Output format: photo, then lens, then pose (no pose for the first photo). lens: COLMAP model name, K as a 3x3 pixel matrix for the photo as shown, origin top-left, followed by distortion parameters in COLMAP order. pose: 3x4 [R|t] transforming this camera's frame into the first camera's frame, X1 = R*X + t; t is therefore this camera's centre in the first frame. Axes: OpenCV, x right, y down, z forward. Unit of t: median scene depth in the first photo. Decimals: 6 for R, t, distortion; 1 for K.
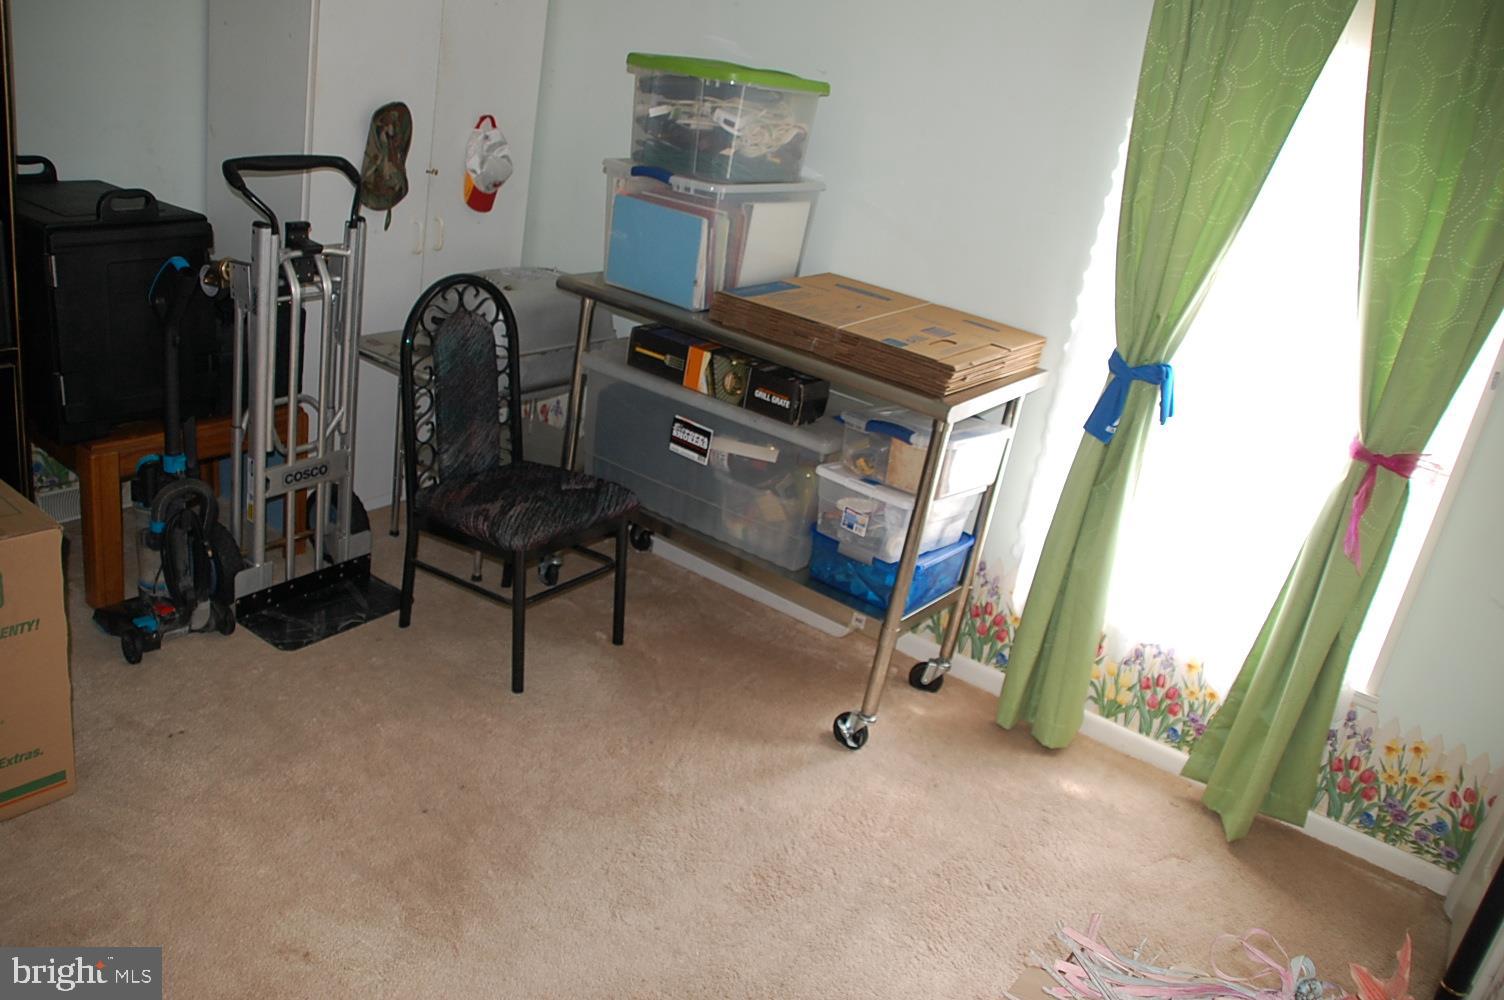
lens RADIAL K [[1186.1, 0, 752.0], [0, 1186.1, 500.0], [0, 0, 1]] dist [-0.152697, 0.101849]
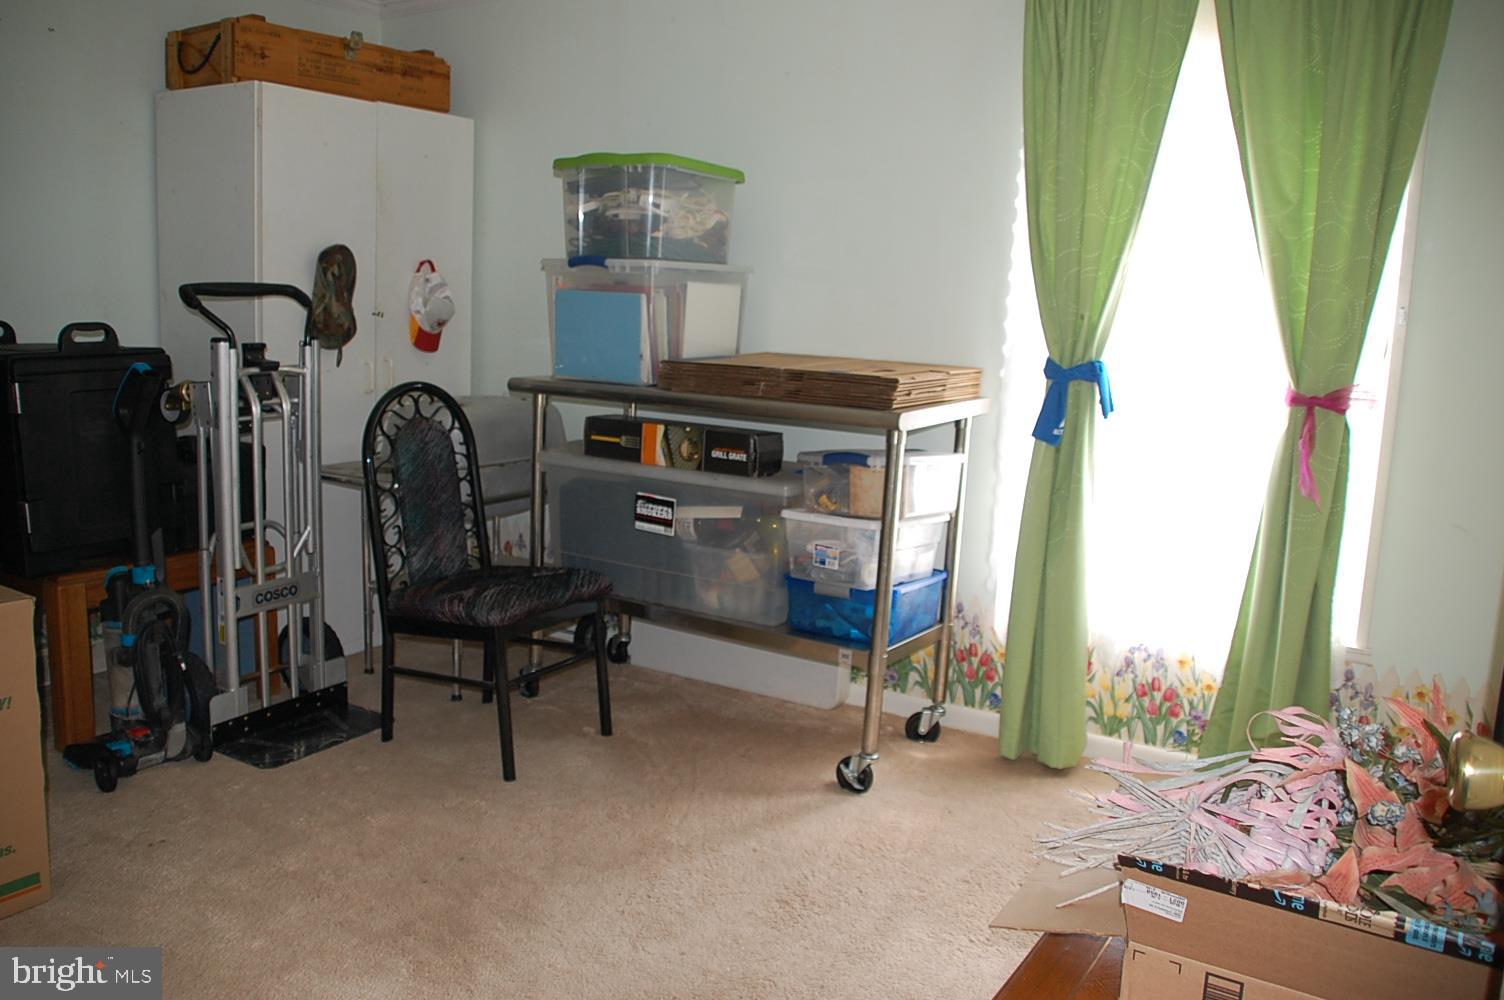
lens RADIAL K [[1186.1, 0, 752.0], [0, 1186.1, 500.0], [0, 0, 1]] dist [-0.152697, 0.101849]
pose [[0.990248, -0.130589, 0.048524, -0.018213], [0.137776, 0.969591, -0.202265, 0.163561], [-0.020635, 0.206978, 0.978128, 0.003708]]
